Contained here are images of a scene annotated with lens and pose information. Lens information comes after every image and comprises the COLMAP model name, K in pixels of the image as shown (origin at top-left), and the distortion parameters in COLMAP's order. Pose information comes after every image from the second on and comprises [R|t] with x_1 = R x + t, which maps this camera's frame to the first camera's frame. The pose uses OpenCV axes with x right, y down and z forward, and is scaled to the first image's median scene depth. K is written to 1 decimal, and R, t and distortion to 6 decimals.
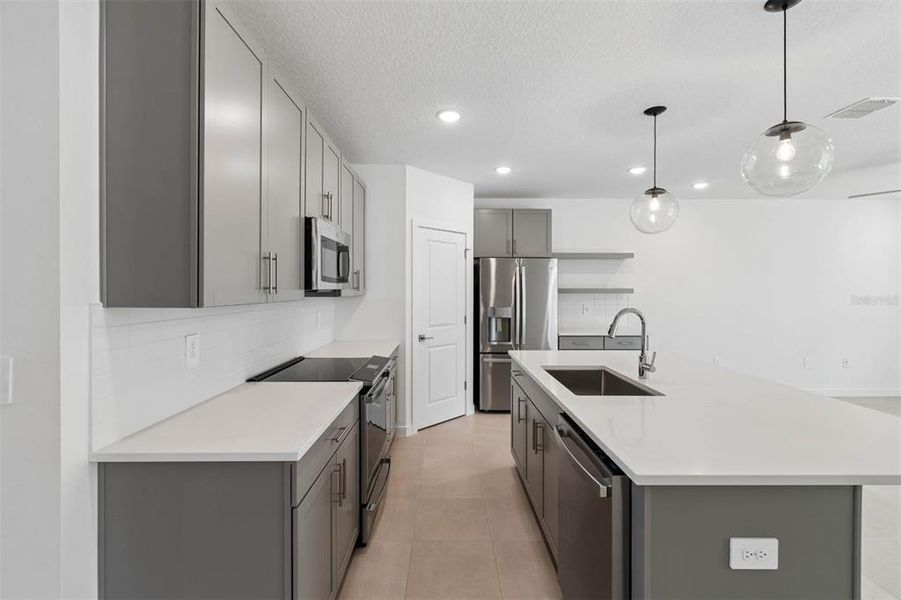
lens RADIAL K [[407.6, 0, 448.1], [0, 407.6, 292.8], [0, 0, 1]] dist [0.002336, -0.000064]
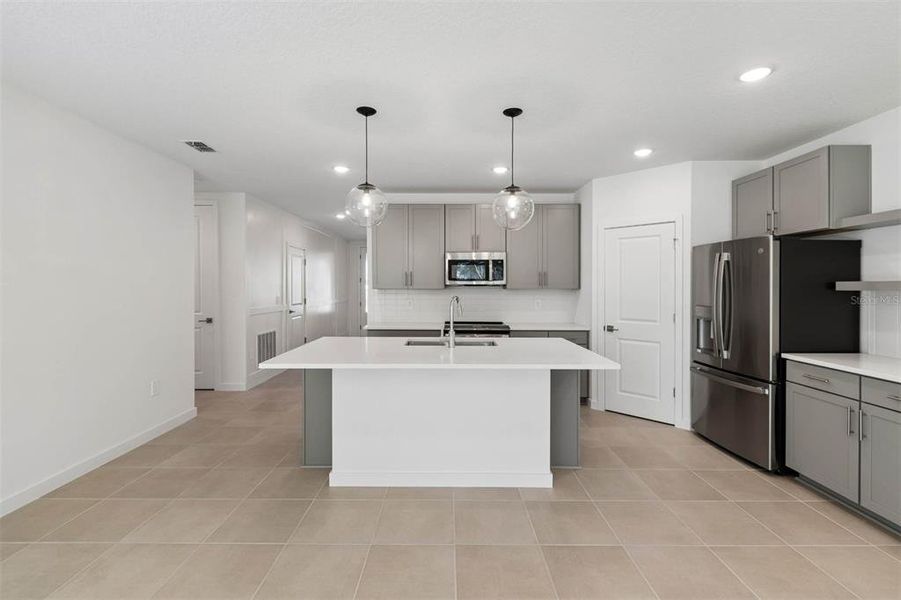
lens RADIAL K [[407.6, 0, 449.7], [0, 407.6, 287.0], [0, 0, 1]] dist [0.002336, -0.000064]
pose [[-0.002077, 0.004080, -0.999990, 0.956482], [-0.011032, 0.999931, 0.004103, -0.000377], [0.999937, 0.011040, -0.002032, 0.523500]]
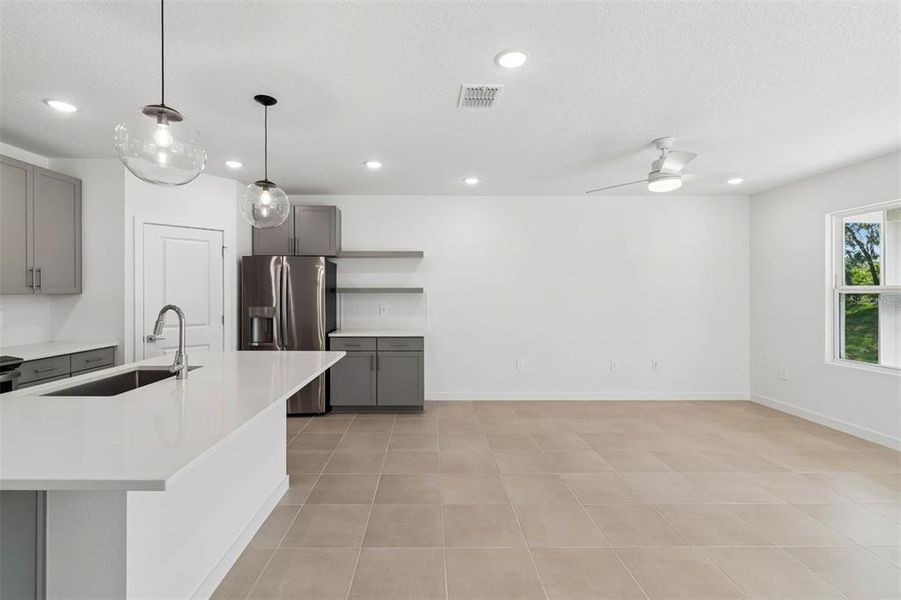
lens RADIAL K [[407.6, 0, 434.9], [0, 407.6, 290.3], [0, 0, 1]] dist [0.002336, -0.000064]
pose [[0.999995, 0.002760, -0.001232, 0.558393], [-0.002772, 0.999949, -0.009683, 0.004354], [0.001205, 0.009687, 0.999952, 0.035917]]
